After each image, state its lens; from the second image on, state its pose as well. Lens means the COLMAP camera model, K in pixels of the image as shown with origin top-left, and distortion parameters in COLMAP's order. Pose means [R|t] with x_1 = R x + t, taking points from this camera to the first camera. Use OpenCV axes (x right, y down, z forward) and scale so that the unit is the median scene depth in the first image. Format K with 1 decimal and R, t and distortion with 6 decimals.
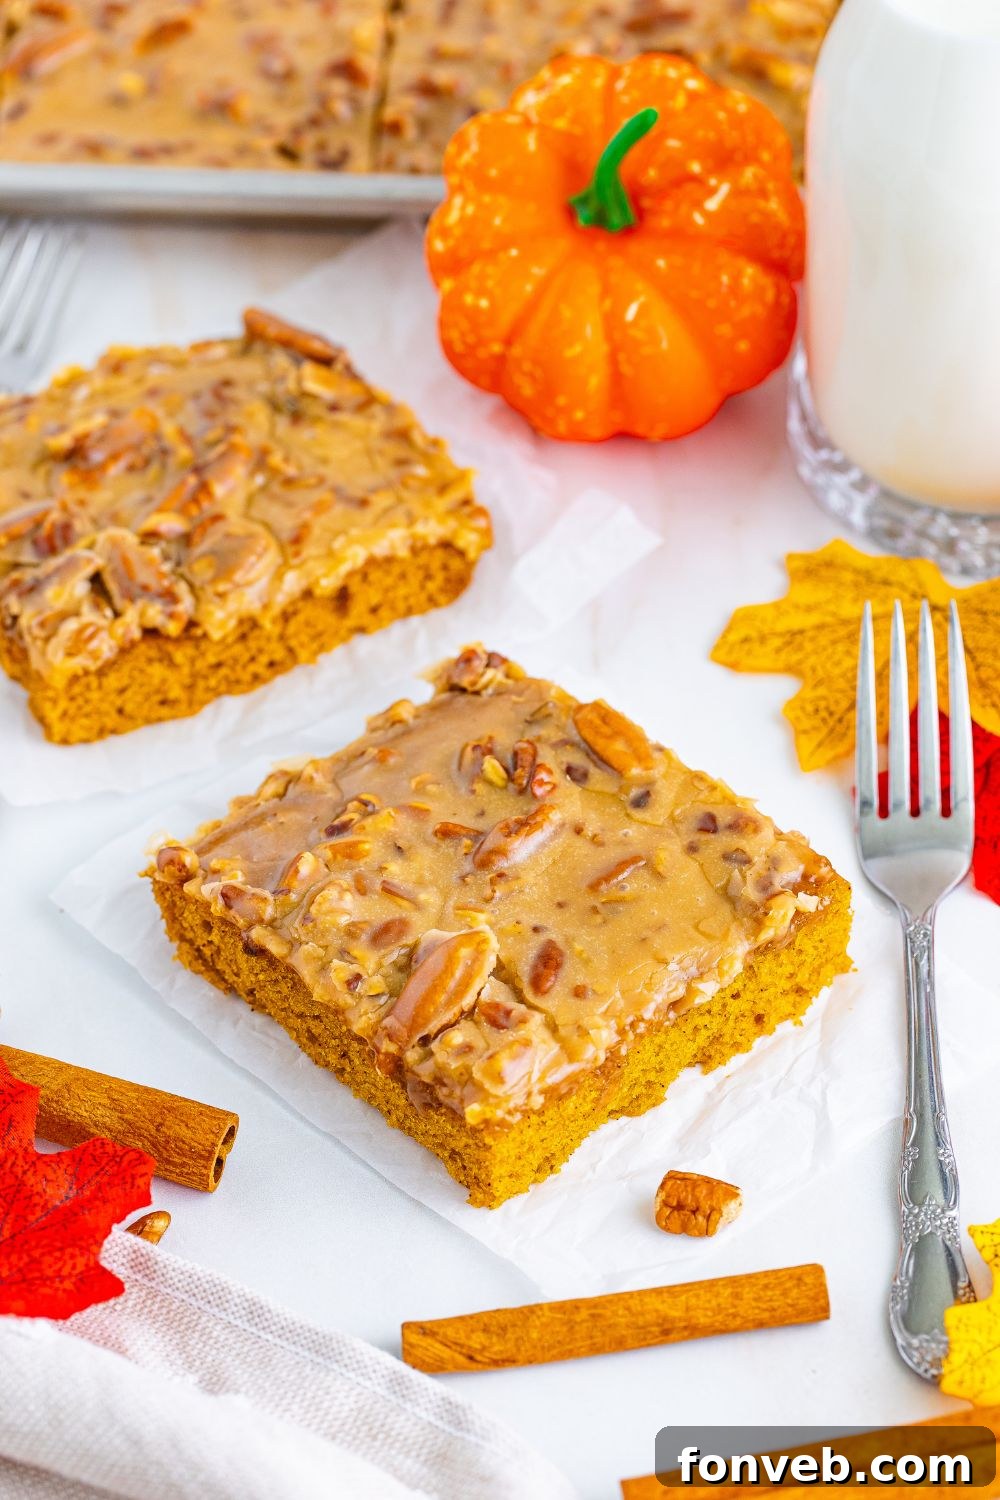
lens RADIAL K [[5084.0, 0, 503.4], [0, 5084.0, 741.9], [0, 0, 1]] dist [0.104895, 0.000000]
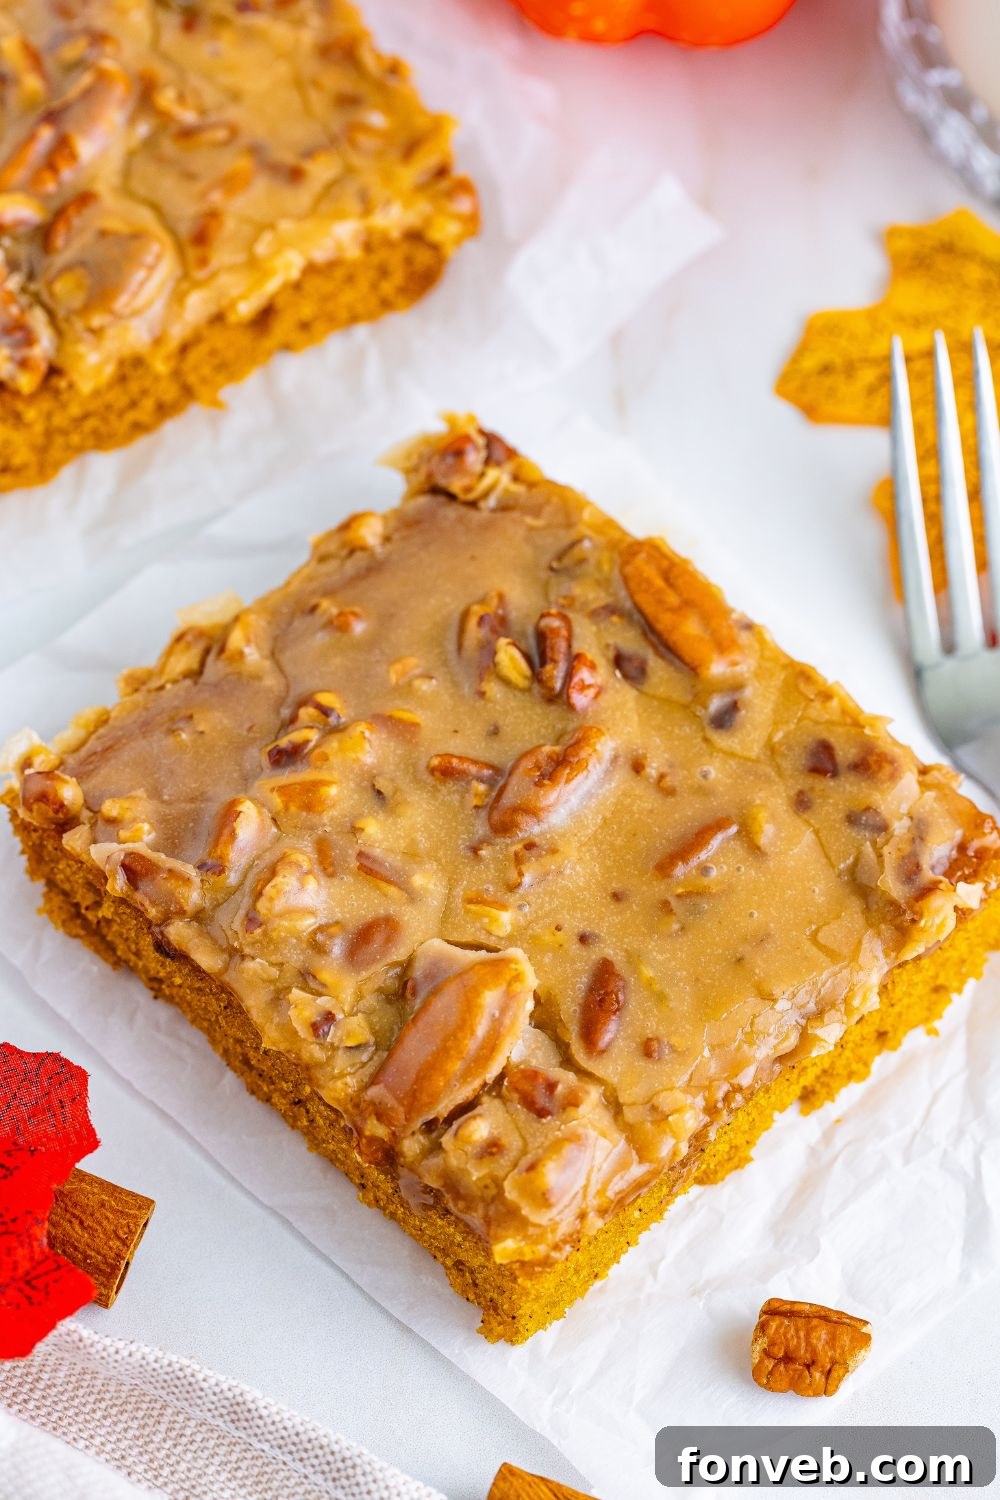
lens RADIAL K [[5084.0, 0, 497.9], [0, 5084.0, 765.8], [0, 0, 1]] dist [0.104895, 0.000000]
pose [[0.994538, 0.013018, 0.103559, -0.075433], [-0.041281, 0.960350, 0.275723, -0.172022], [-0.095864, -0.278492, 0.955642, 0.340729]]
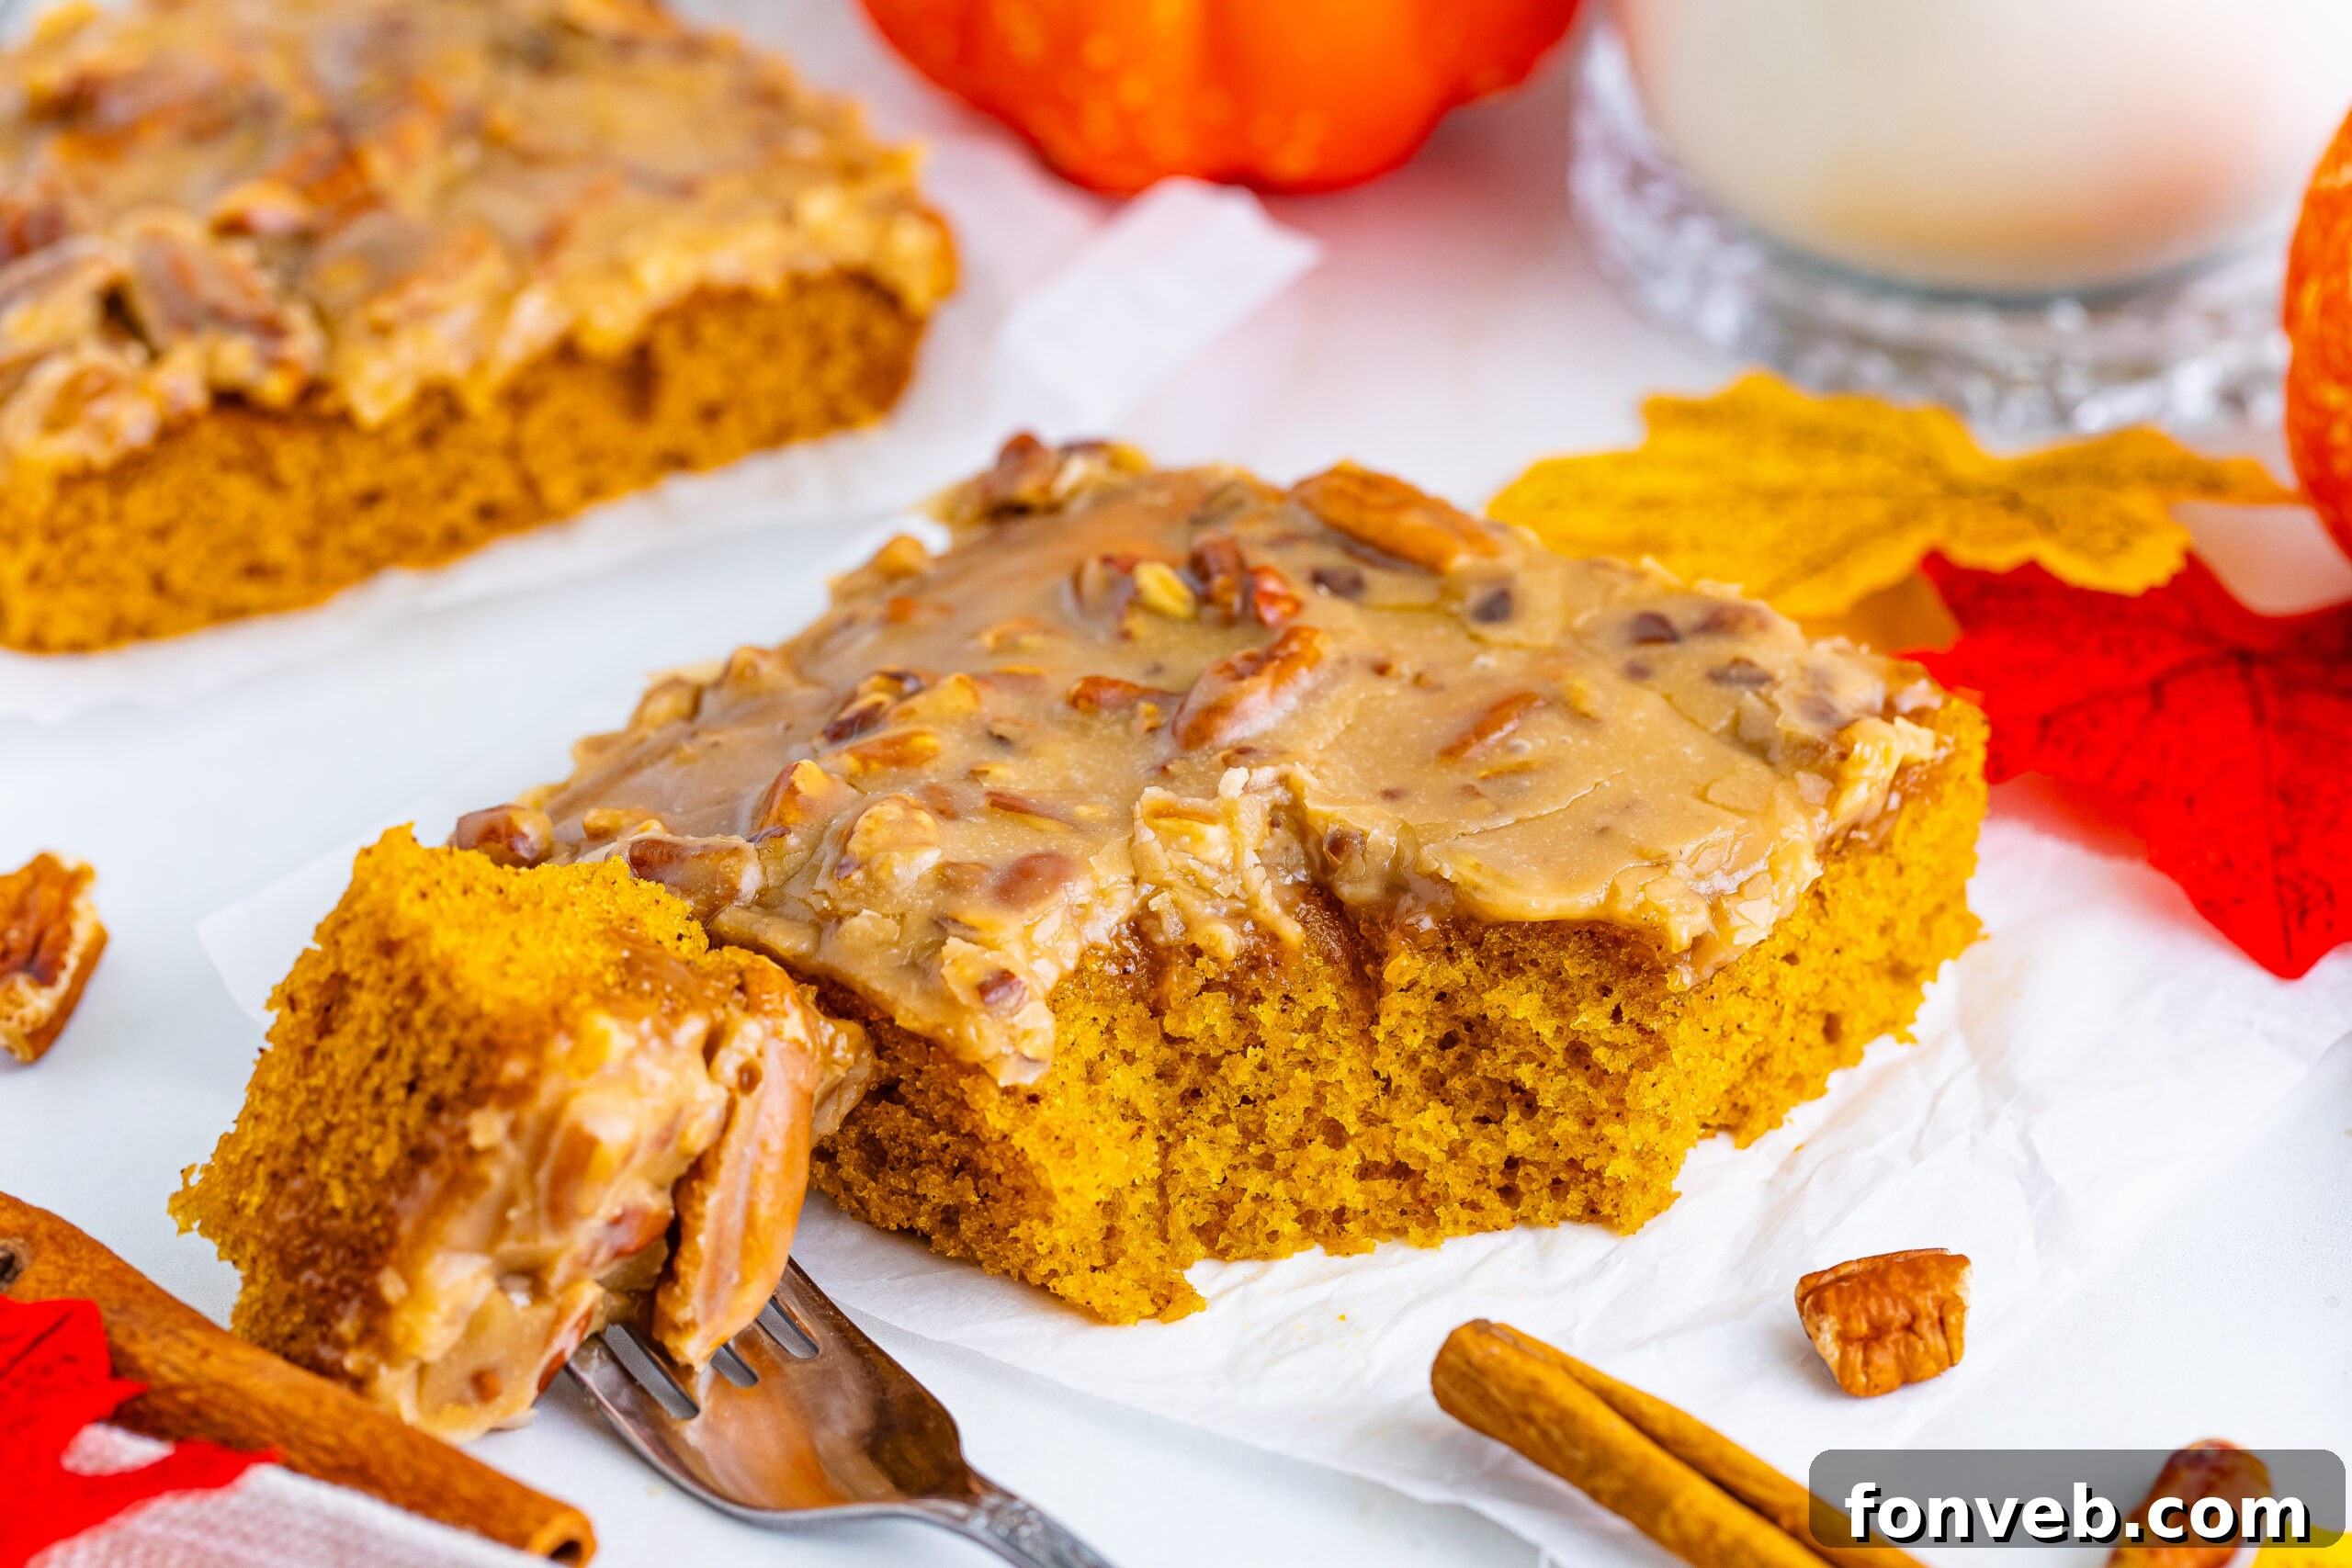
lens RADIAL K [[7971.0, 0, 1180.6], [0, 7971.0, 794.9], [0, 0, 1]] dist [0.104895, 0.000000]
pose [[0.977438, -0.096484, 0.187900, -0.137069], [0.136193, 0.967845, -0.211488, 0.175831], [-0.161453, 0.232307, 0.959149, 0.322043]]
